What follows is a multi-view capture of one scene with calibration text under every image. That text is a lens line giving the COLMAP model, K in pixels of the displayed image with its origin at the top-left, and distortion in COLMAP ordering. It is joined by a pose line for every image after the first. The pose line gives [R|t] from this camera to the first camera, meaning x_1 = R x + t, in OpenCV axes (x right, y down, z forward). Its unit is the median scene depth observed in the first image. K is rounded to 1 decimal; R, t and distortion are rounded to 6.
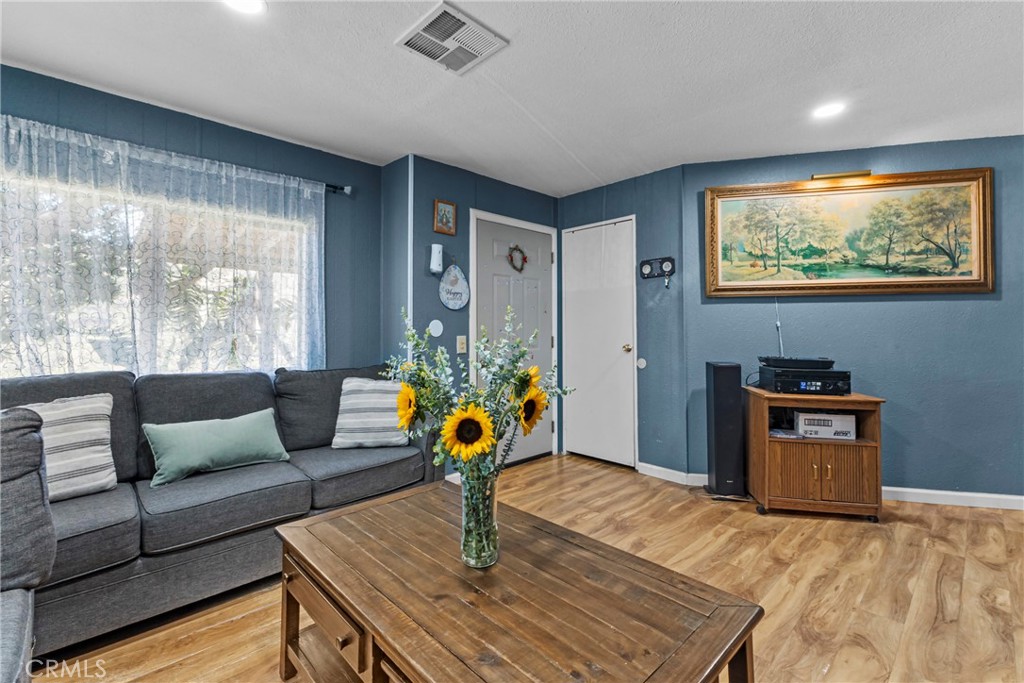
lens RADIAL K [[455.6, 0, 512.8], [0, 455.6, 318.4], [0, 0, 1]] dist [0.001927, -0.000455]
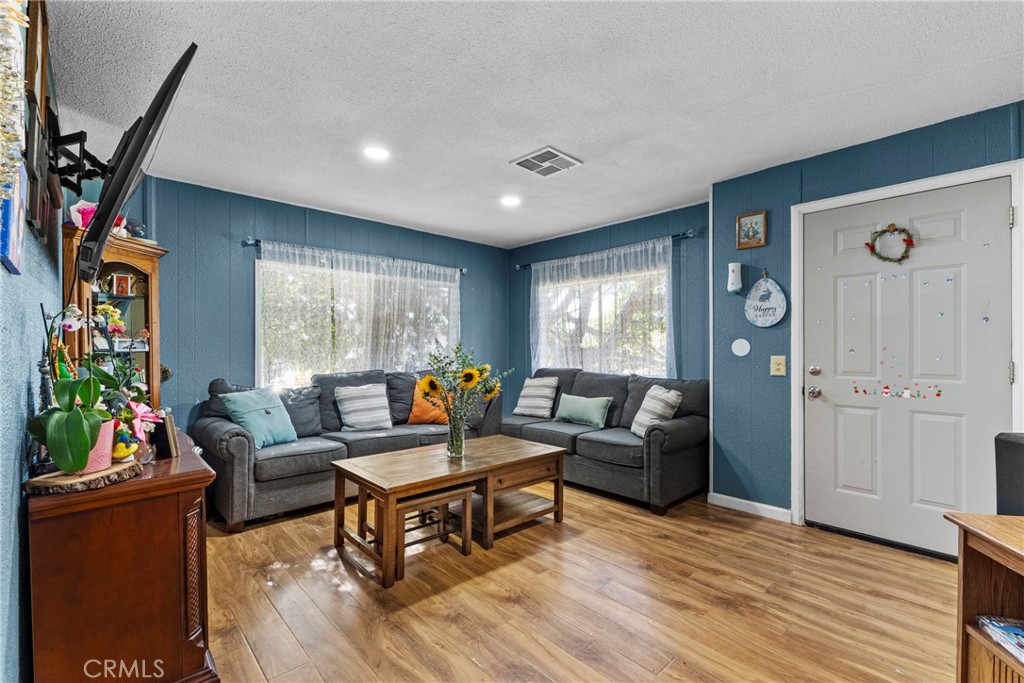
lens RADIAL K [[455.8, 0, 512.5], [0, 455.8, 349.2], [0, 0, 1]] dist [0.000303, -0.000003]
pose [[-0.027907, 0.002237, -0.999608, 0.814979], [0.022571, 0.999744, 0.001607, 0.012663], [0.999356, -0.022517, -0.027950, 0.526165]]
